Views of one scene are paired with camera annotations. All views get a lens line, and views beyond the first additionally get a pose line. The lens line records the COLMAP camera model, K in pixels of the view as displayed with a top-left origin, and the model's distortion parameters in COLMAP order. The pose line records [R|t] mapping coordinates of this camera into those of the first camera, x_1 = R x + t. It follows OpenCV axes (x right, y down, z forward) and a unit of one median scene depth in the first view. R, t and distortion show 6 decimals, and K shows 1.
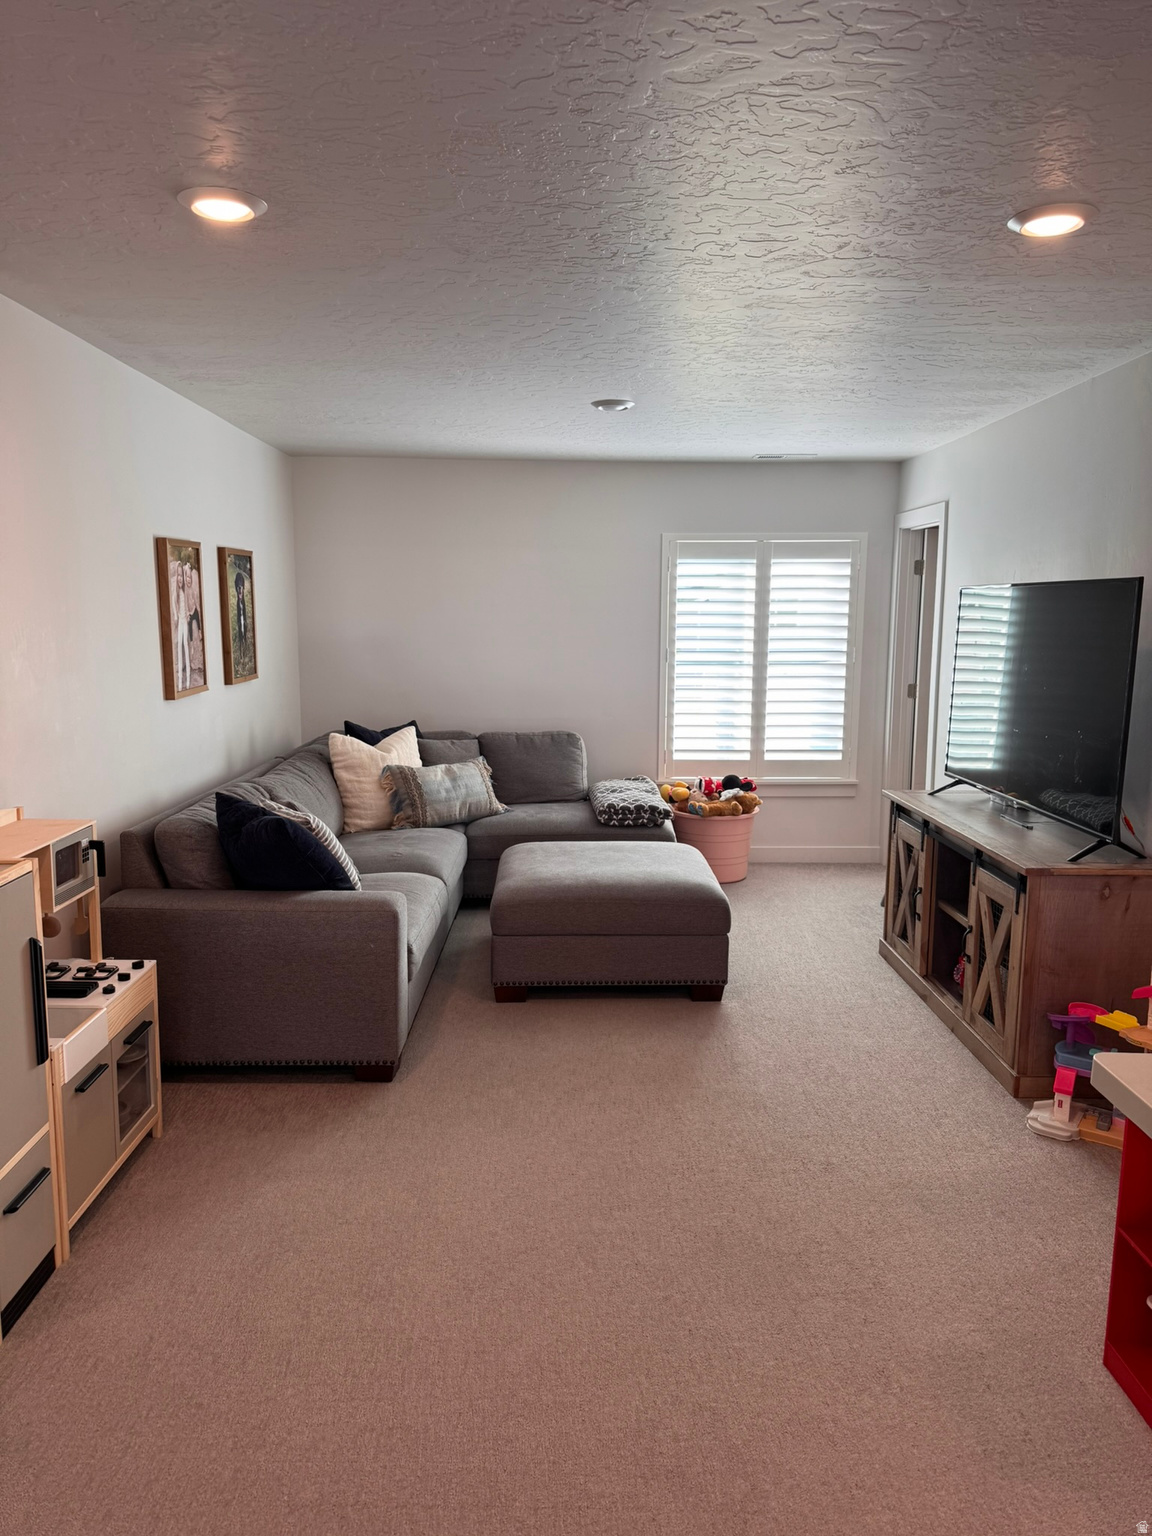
lens RADIAL K [[1117.4, 0, 576.0], [0, 1117.4, 768.0], [0, 0, 1]] dist [0.124731, -0.002982]
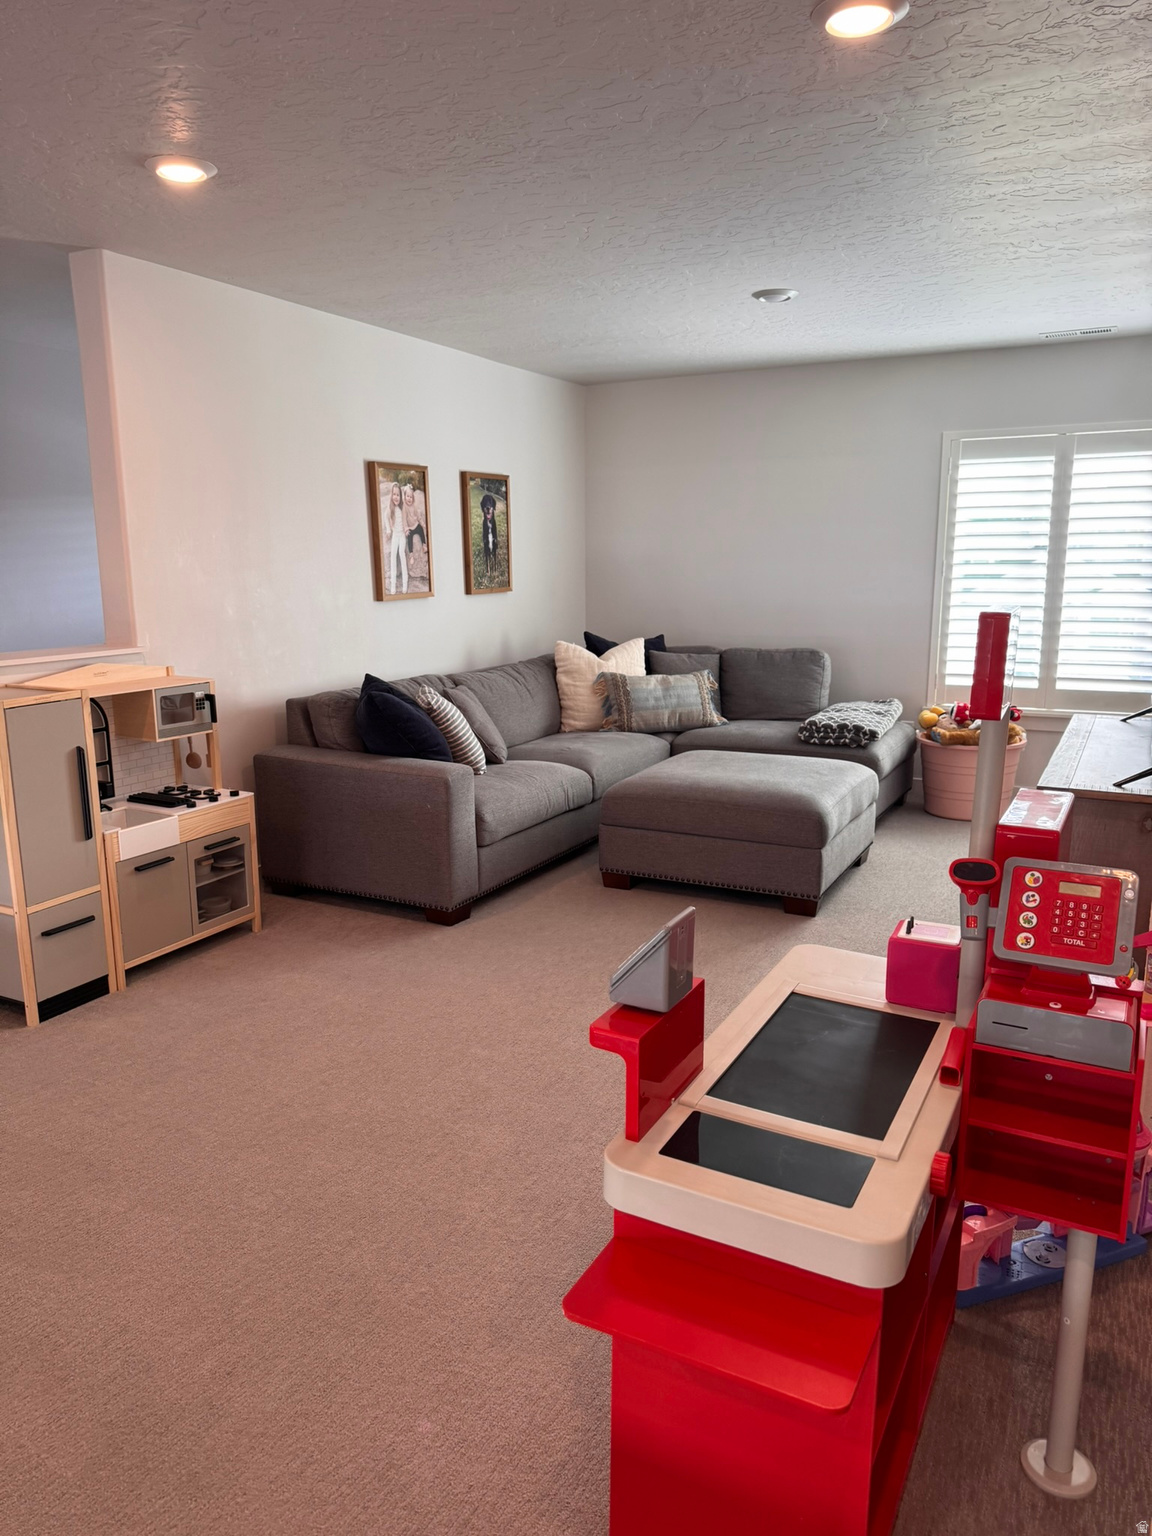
lens RADIAL K [[1100.6, 0, 543.9], [0, 1100.6, 771.0], [0, 0, 1]] dist [0.240662, -0.416582]
pose [[0.874178, 0.082451, -0.478554, 0.301860], [-0.057589, 0.996128, 0.066427, 0.025279], [0.482178, -0.030509, 0.875542, 0.039348]]
